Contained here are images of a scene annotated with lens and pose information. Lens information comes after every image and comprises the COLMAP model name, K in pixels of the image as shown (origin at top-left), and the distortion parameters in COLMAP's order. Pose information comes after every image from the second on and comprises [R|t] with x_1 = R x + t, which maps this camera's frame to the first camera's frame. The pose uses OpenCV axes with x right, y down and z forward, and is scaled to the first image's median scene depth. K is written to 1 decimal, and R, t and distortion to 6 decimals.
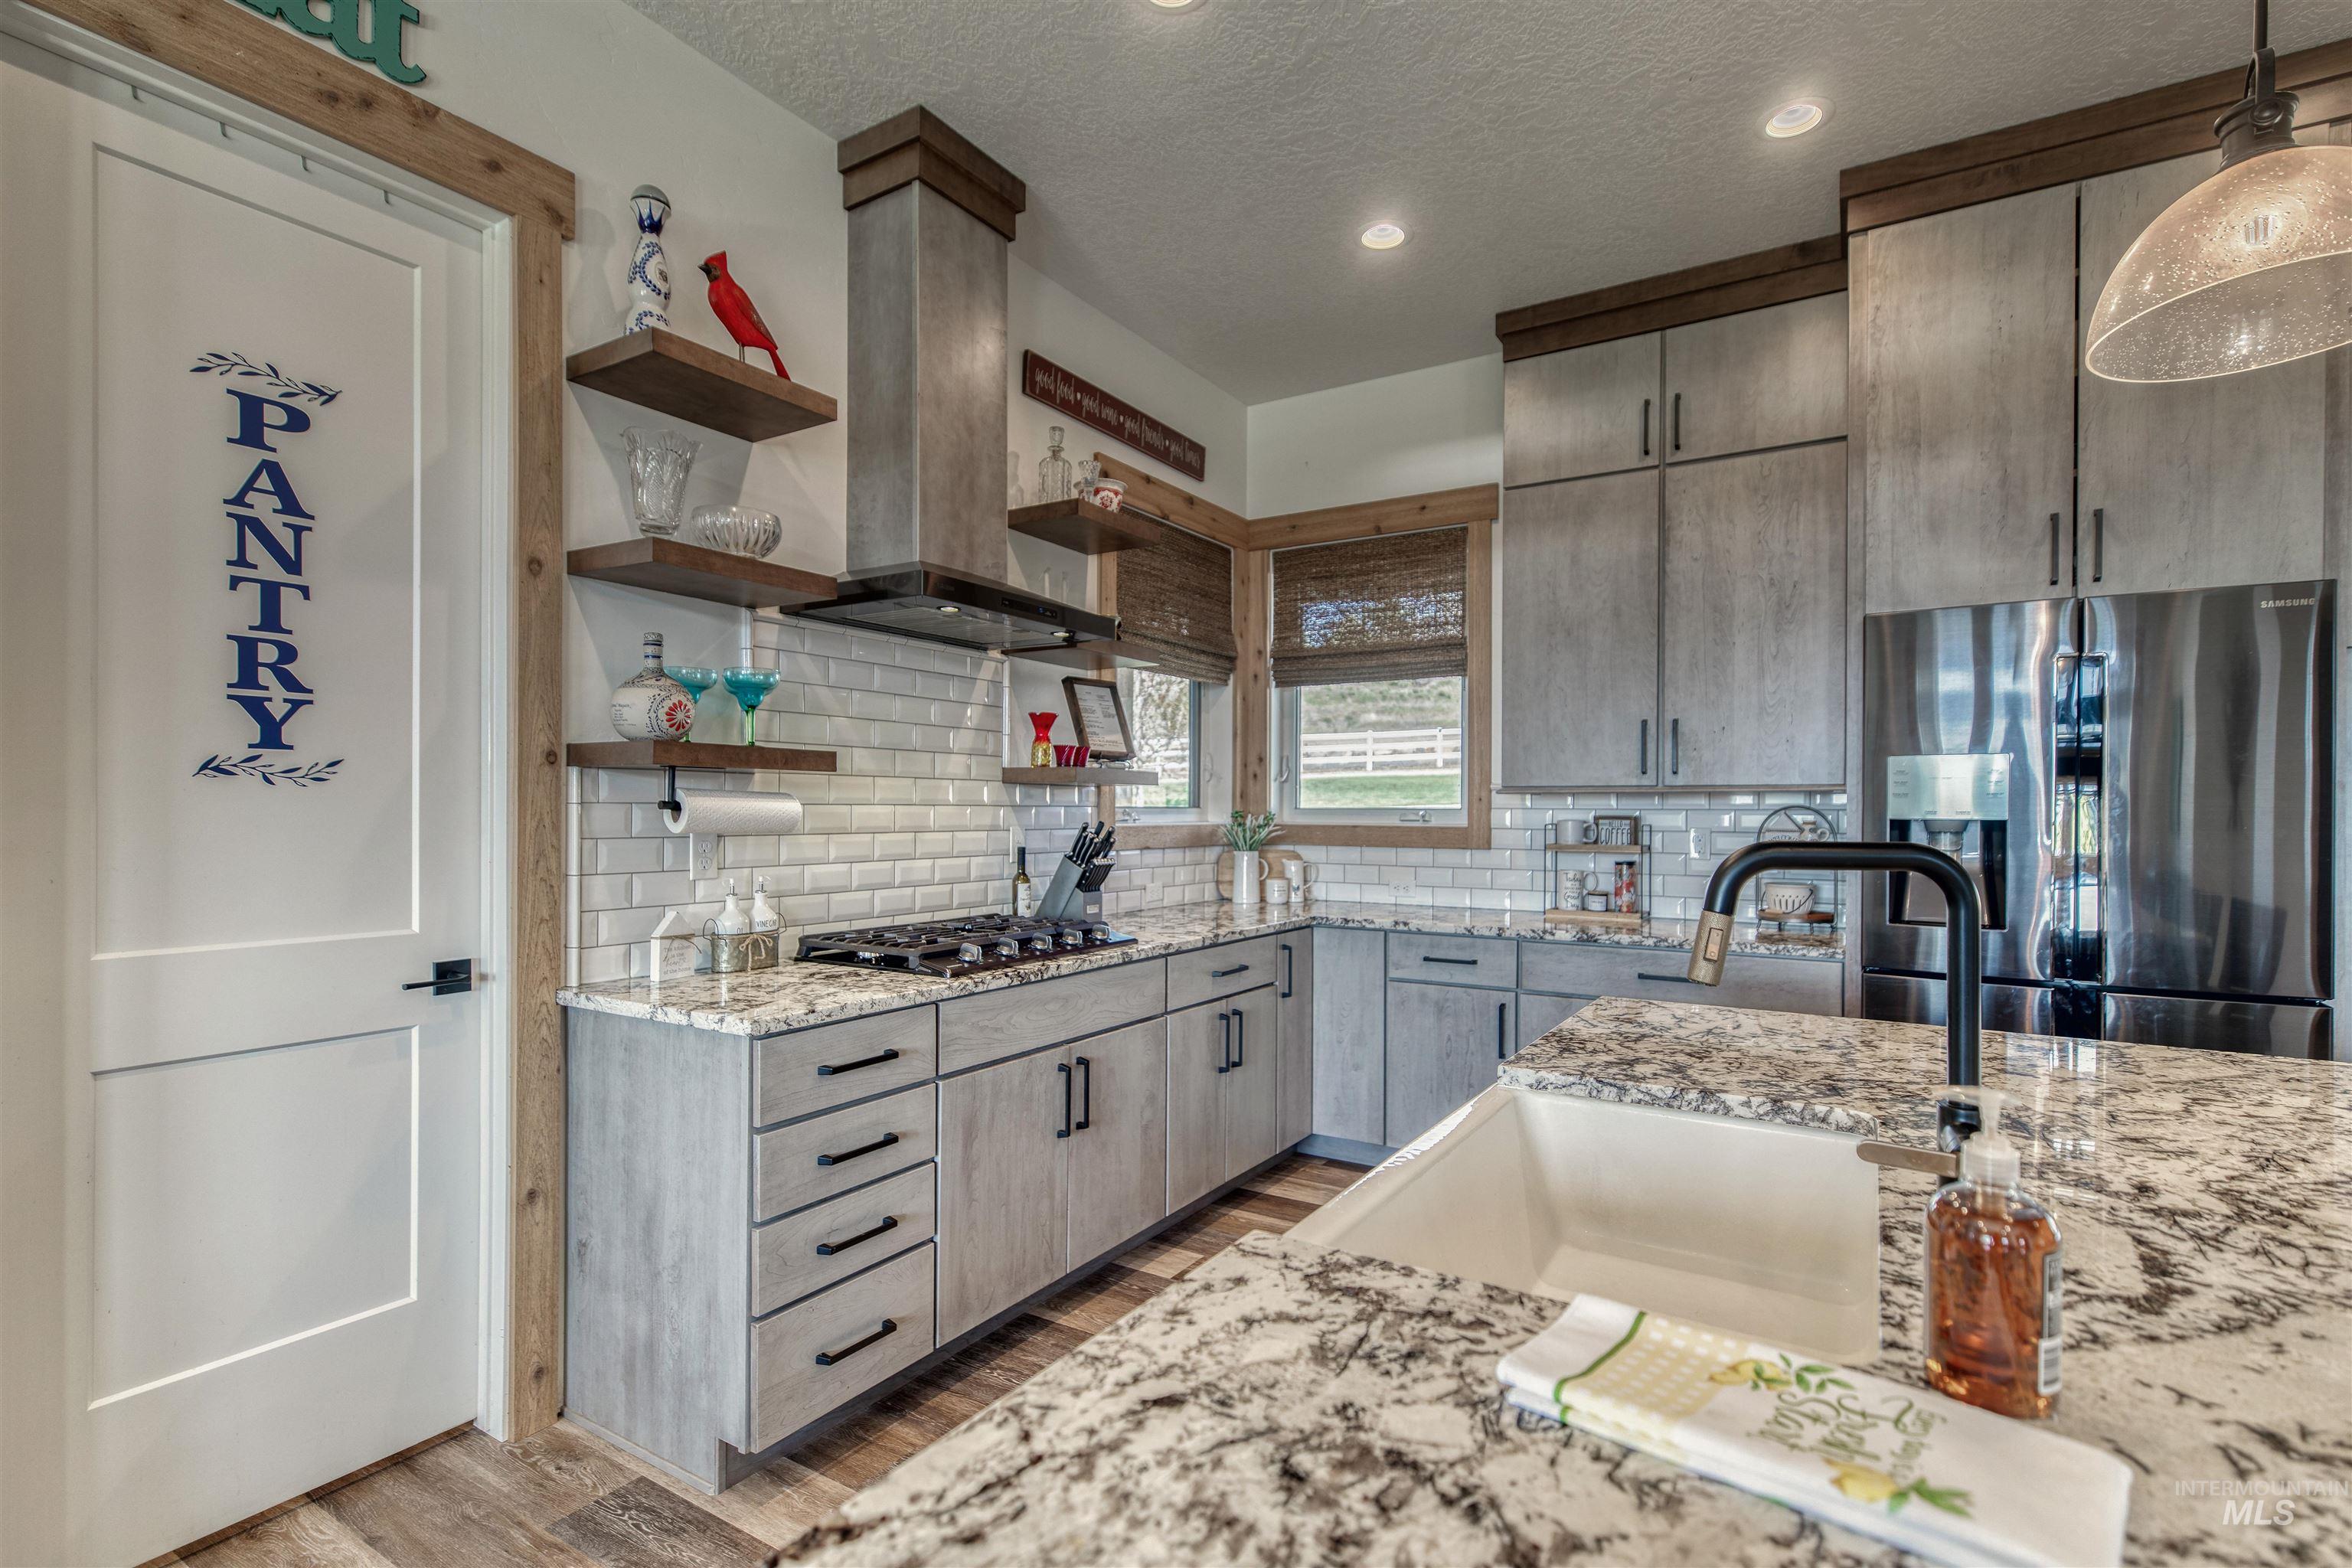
lens RADIAL K [[1104.3, 0, 1204.3], [0, 1104.3, 818.8], [0, 0, 1]] dist [0.003565, 0.000462]
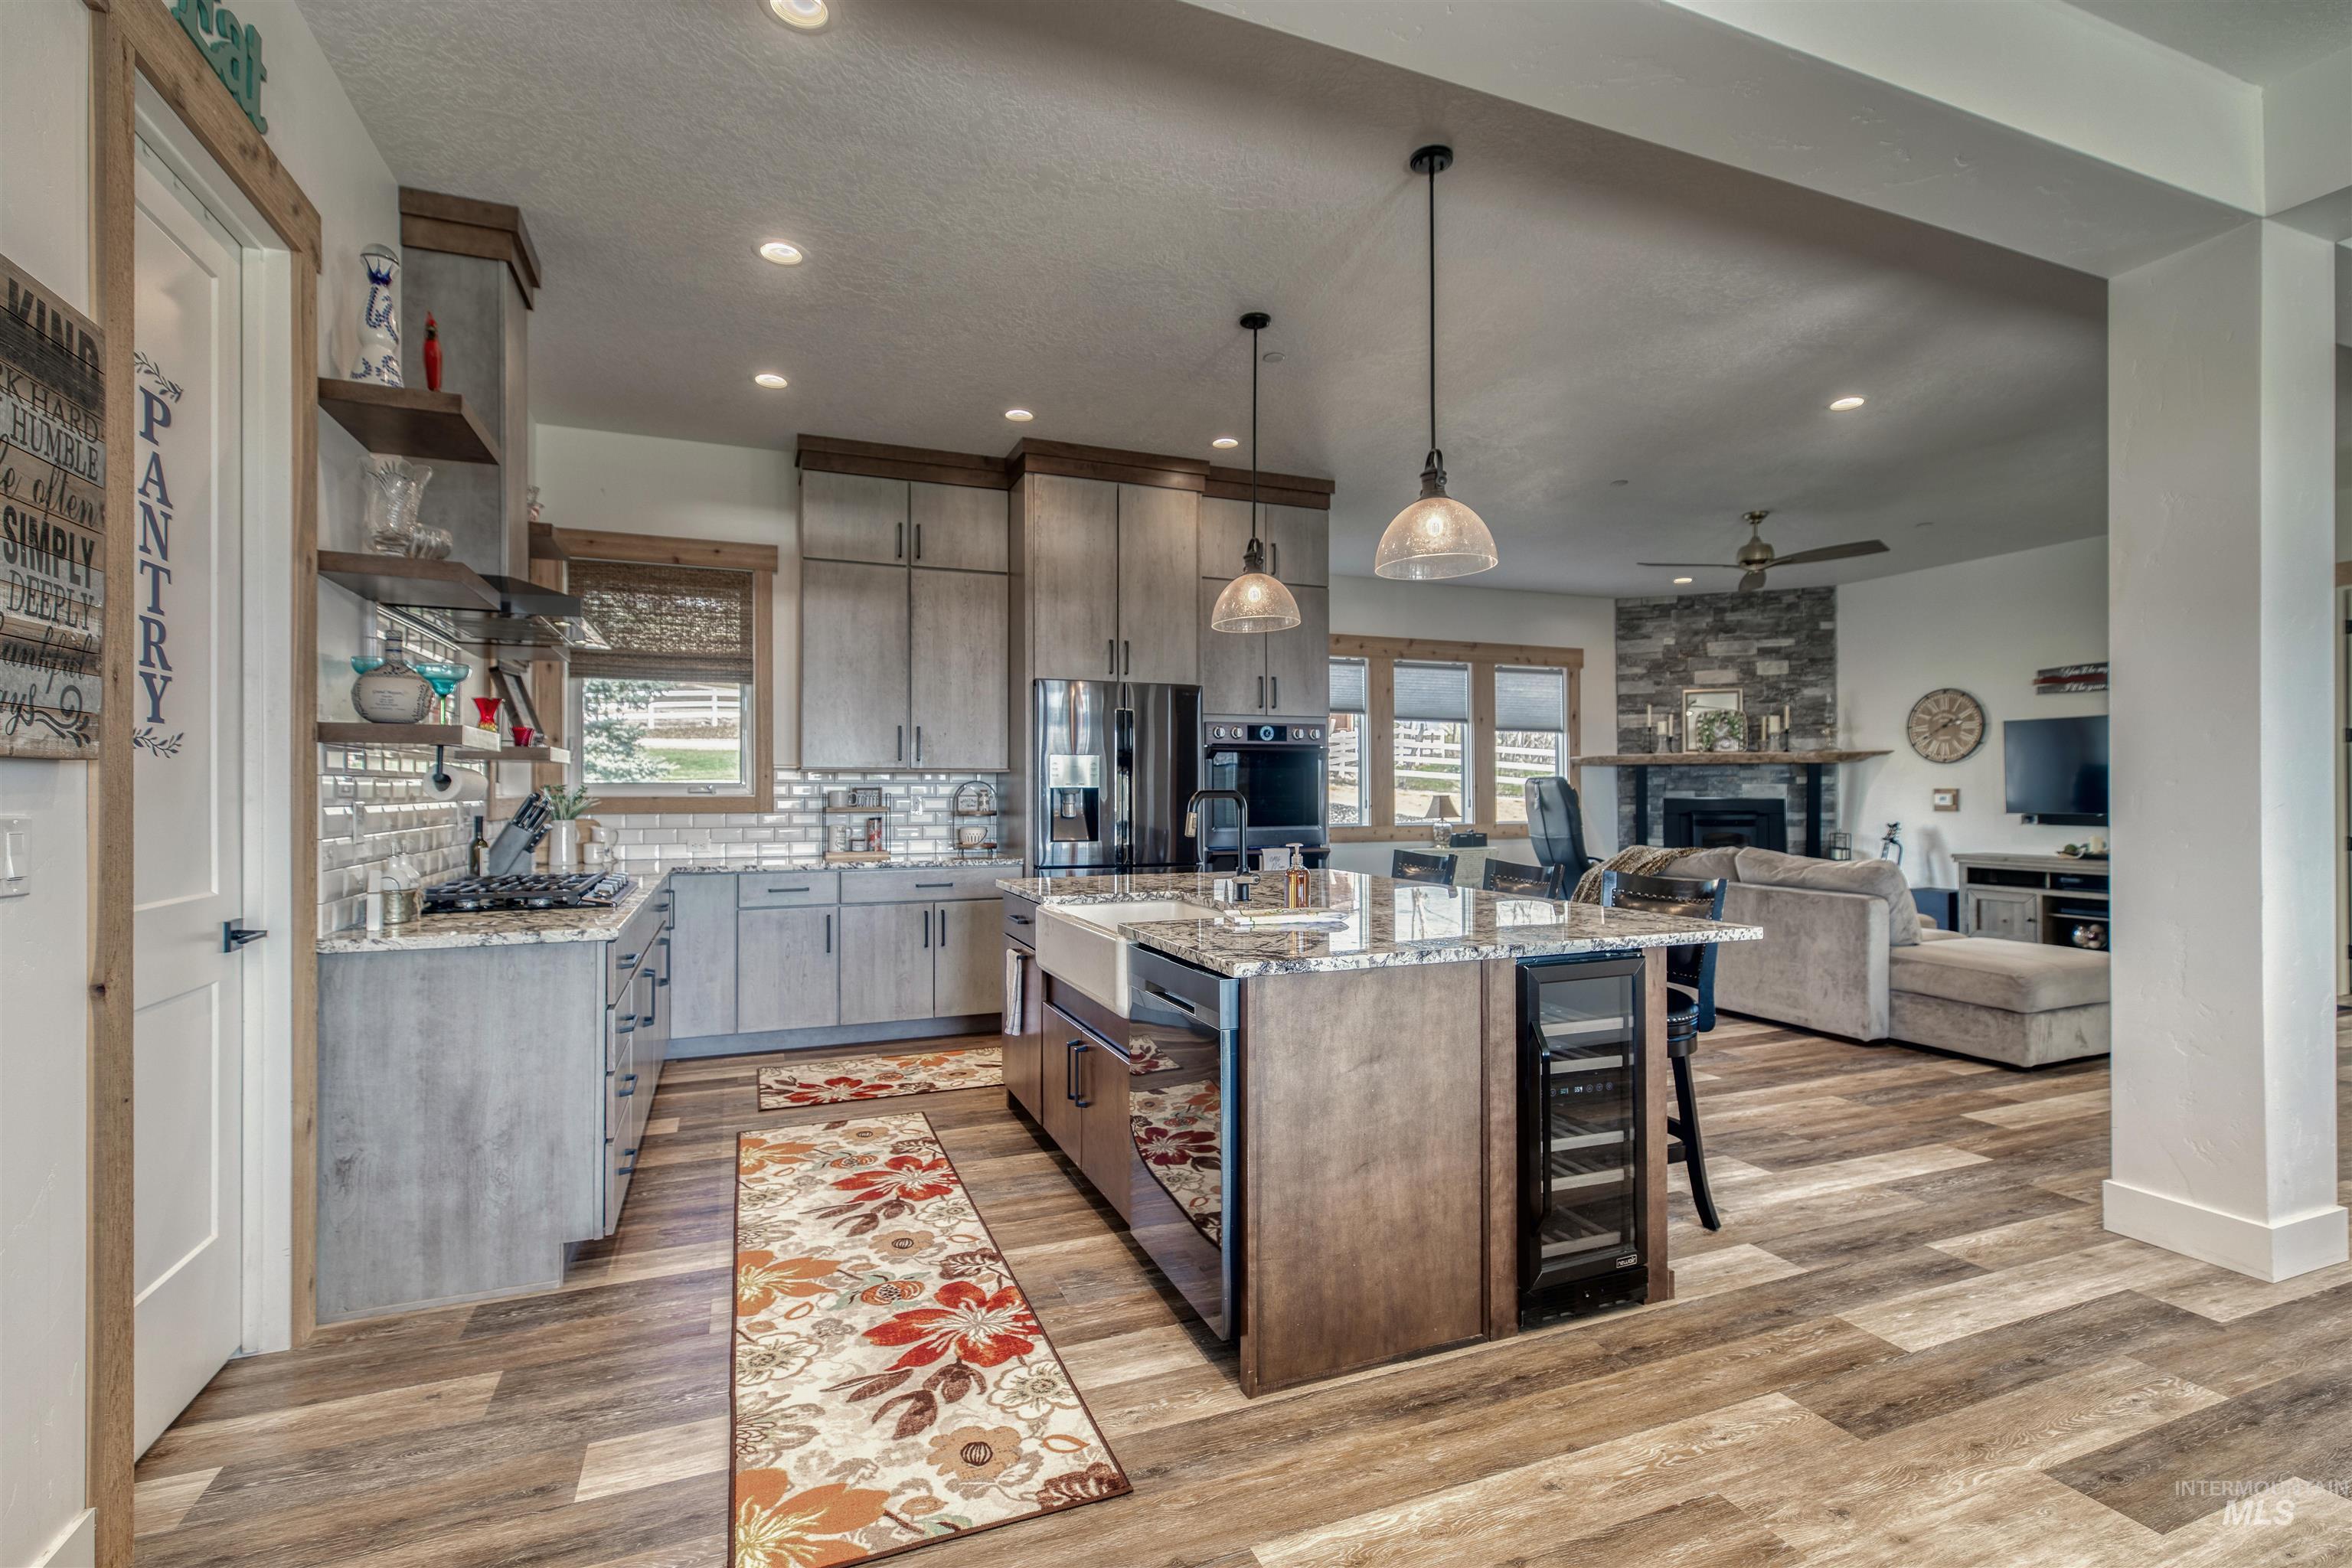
lens RADIAL K [[1064.6, 0, 1186.4], [0, 1064.6, 778.4], [0, 0, 1]] dist [0.002069, 0.000243]
pose [[0.593512, 0.004727, 0.804811, -0.719113], [0.008258, 0.999894, -0.011963, 0.007624], [-0.804783, 0.013747, 0.593410, -0.274825]]
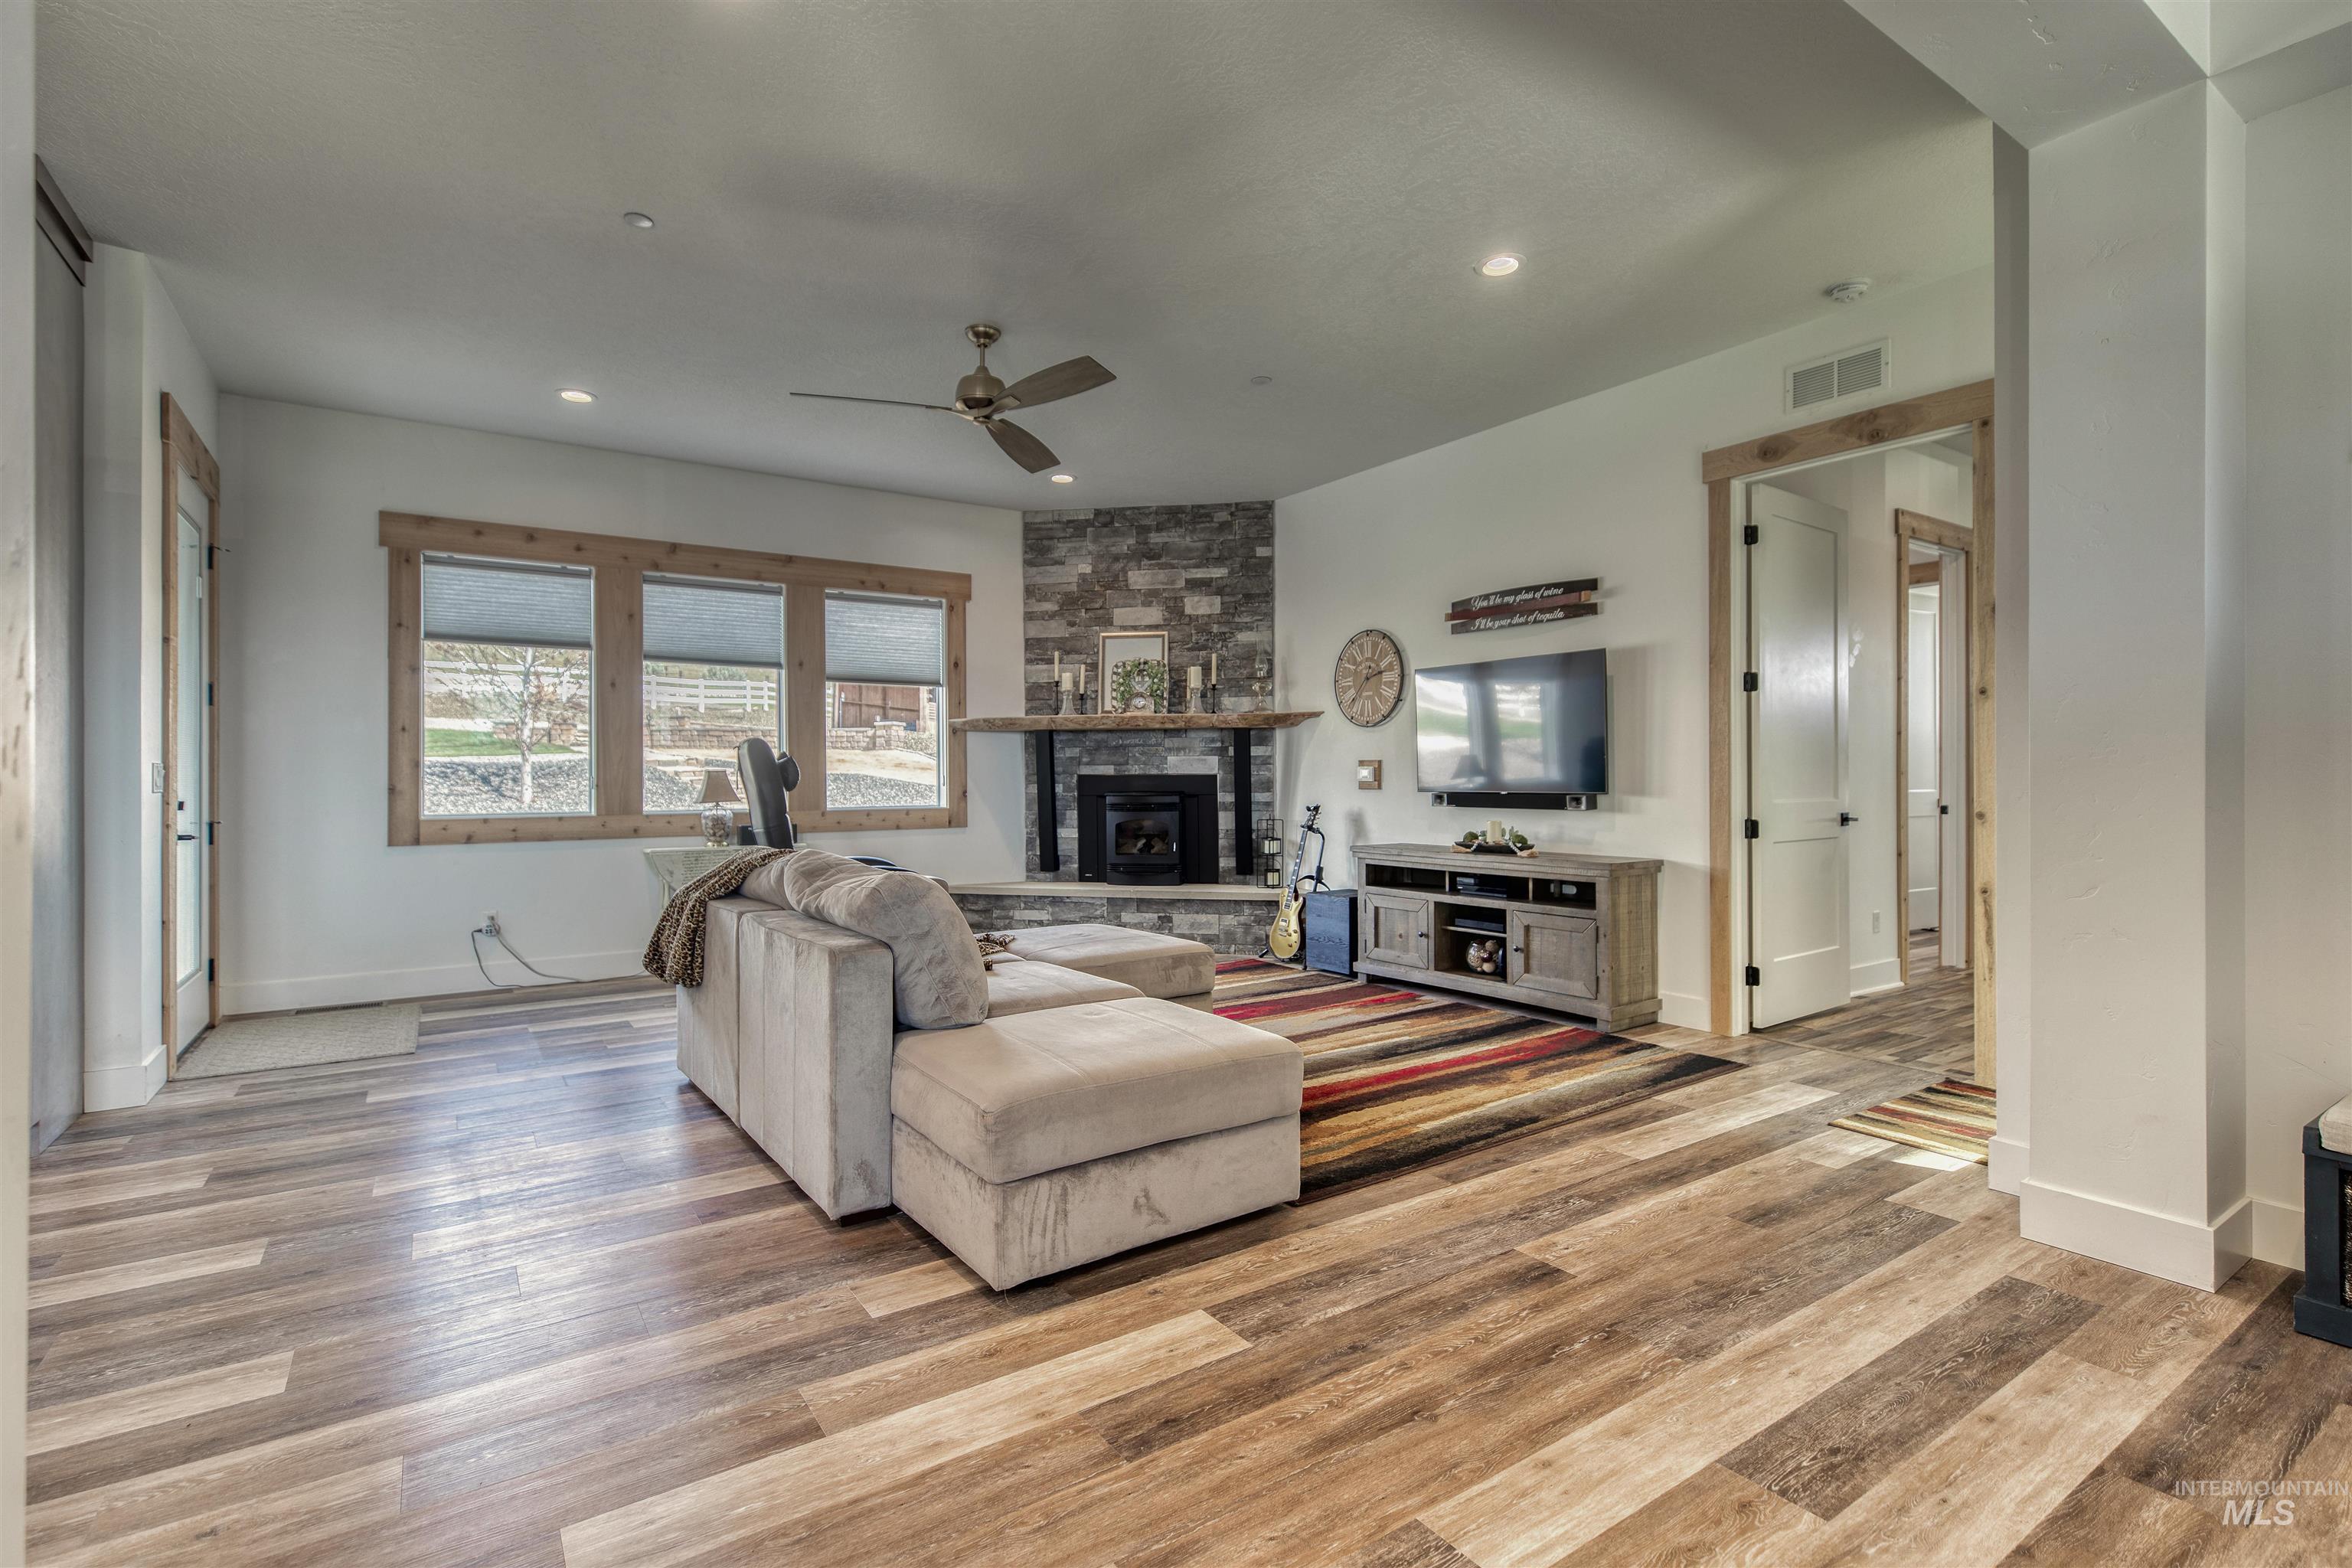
lens RADIAL K [[1083.3, 0, 1177.5], [0, 1083.3, 779.1], [0, 0, 1]] dist [0.000344, 0.000400]
pose [[0.414879, -0.007919, 0.909842, 0.609701], [0.009995, 0.999941, 0.004146, 0.044025], [-0.909821, 0.007374, 0.414934, -0.789607]]
